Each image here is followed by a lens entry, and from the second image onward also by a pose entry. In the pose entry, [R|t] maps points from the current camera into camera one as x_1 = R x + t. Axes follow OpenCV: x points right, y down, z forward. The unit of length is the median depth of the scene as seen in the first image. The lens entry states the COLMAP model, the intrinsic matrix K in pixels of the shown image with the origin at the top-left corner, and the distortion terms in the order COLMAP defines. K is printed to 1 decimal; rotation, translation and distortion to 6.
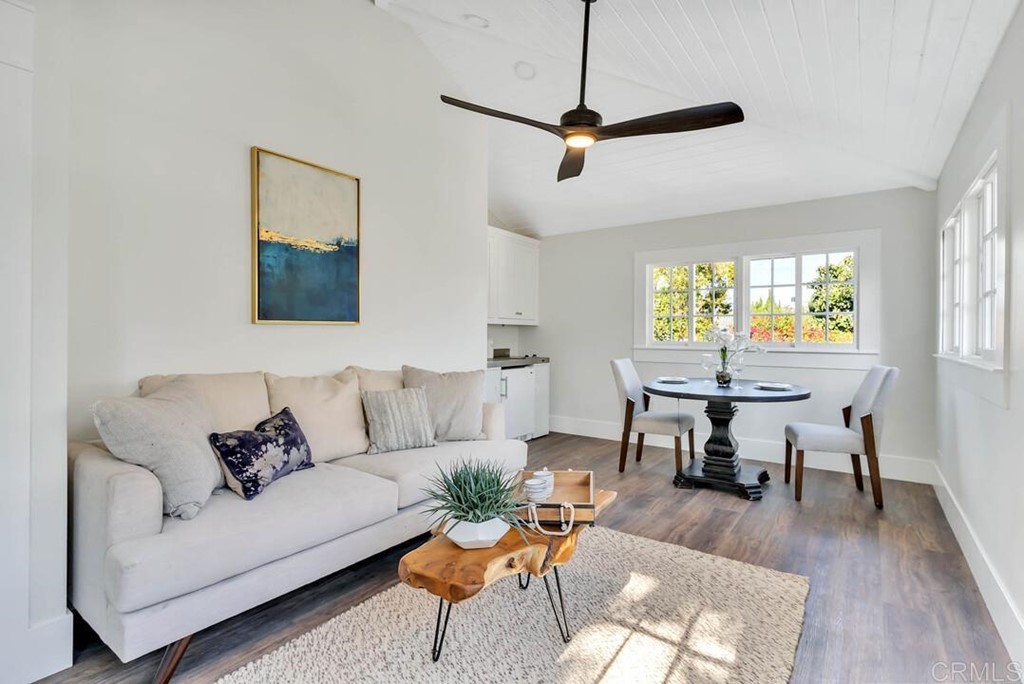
lens RADIAL K [[512.5, 0, 510.0], [0, 512.5, 338.6], [0, 0, 1]] dist [-0.077554, 0.034069]
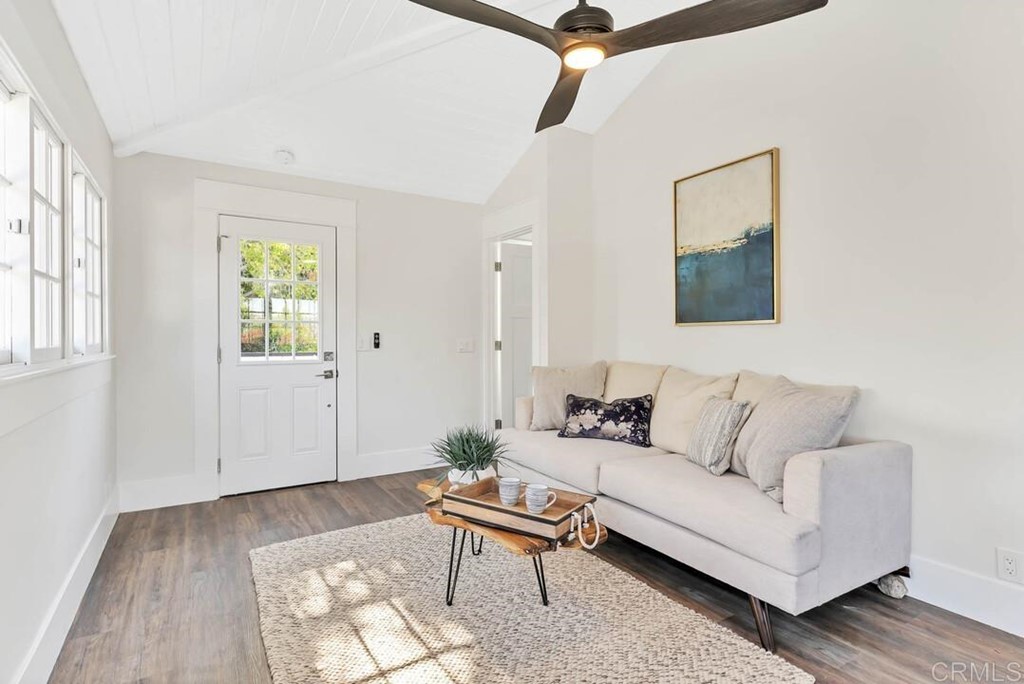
lens RADIAL K [[512.5, 0, 510.0], [0, 512.5, 338.6], [0, 0, 1]] dist [-0.077554, 0.034069]
pose [[-0.419839, -0.001011, -0.907598, 0.739573], [-0.004442, 0.999990, 0.000941, 0.000667], [0.907588, 0.004426, -0.419839, 1.097563]]
